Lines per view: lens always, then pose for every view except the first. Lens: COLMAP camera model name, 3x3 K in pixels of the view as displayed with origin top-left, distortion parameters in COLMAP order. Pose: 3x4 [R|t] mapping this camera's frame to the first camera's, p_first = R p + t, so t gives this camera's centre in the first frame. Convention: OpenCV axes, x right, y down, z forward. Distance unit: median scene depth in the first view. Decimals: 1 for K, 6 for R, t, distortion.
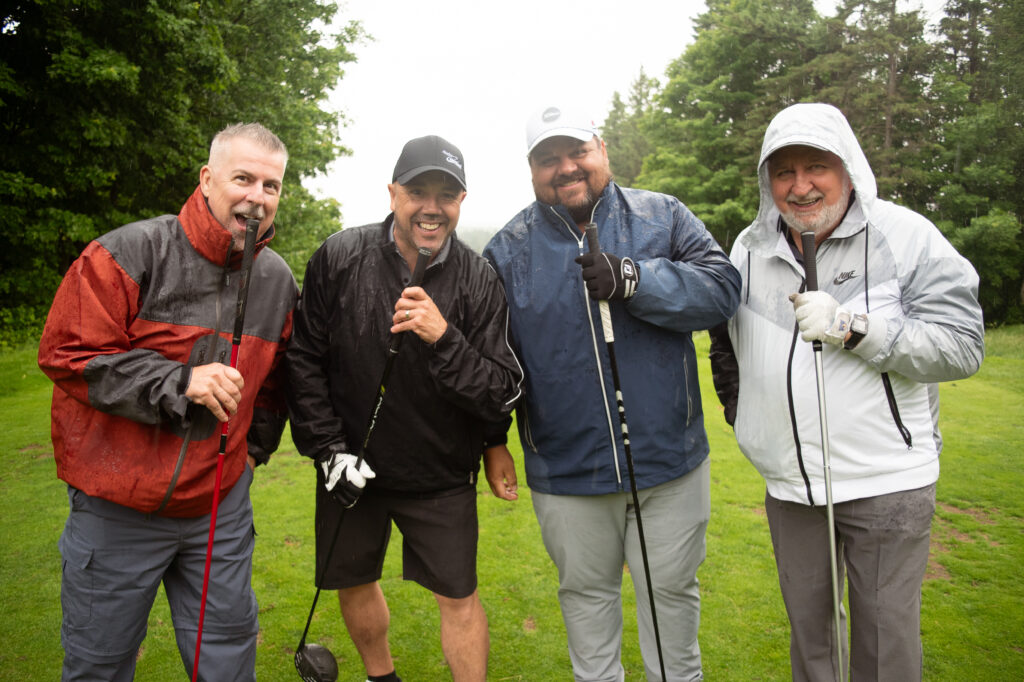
lens RADIAL K [[865.3, 0, 512.0], [0, 865.3, 341.0], [0, 0, 1]] dist [-0.066061, 0.000378]
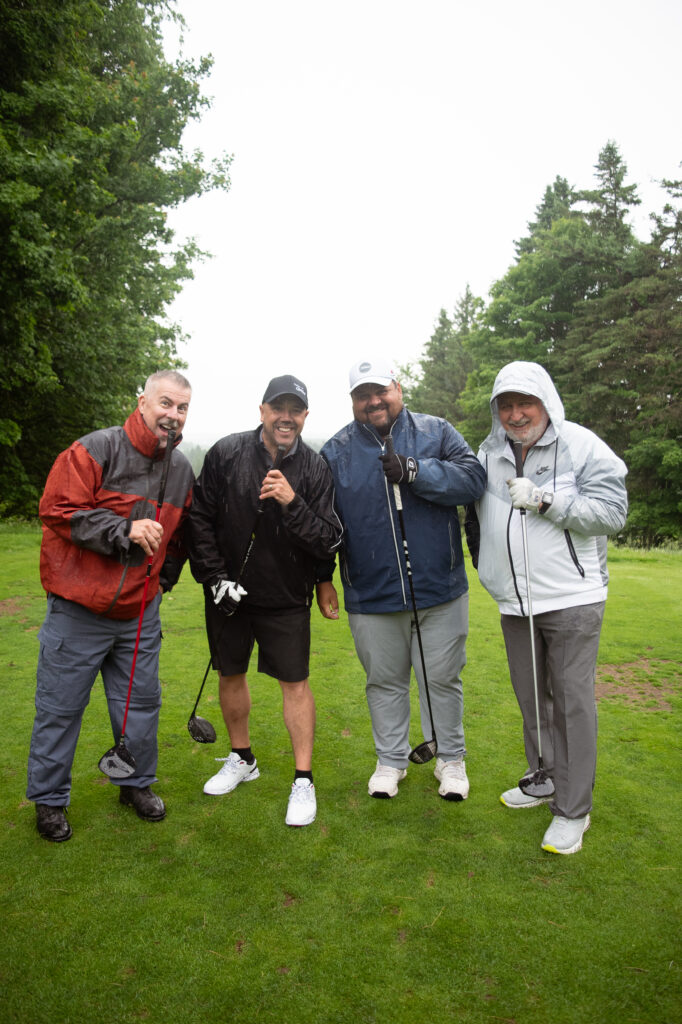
lens RADIAL K [[871.9, 0, 341.0], [0, 871.9, 512.0], [0, 0, 1]] dist [-0.014900, -0.005838]
pose [[0.999850, 0.016962, 0.003504, 0.002839], [-0.016777, 0.998729, -0.047532, 0.071668], [-0.004306, 0.047466, 0.998864, -0.513534]]
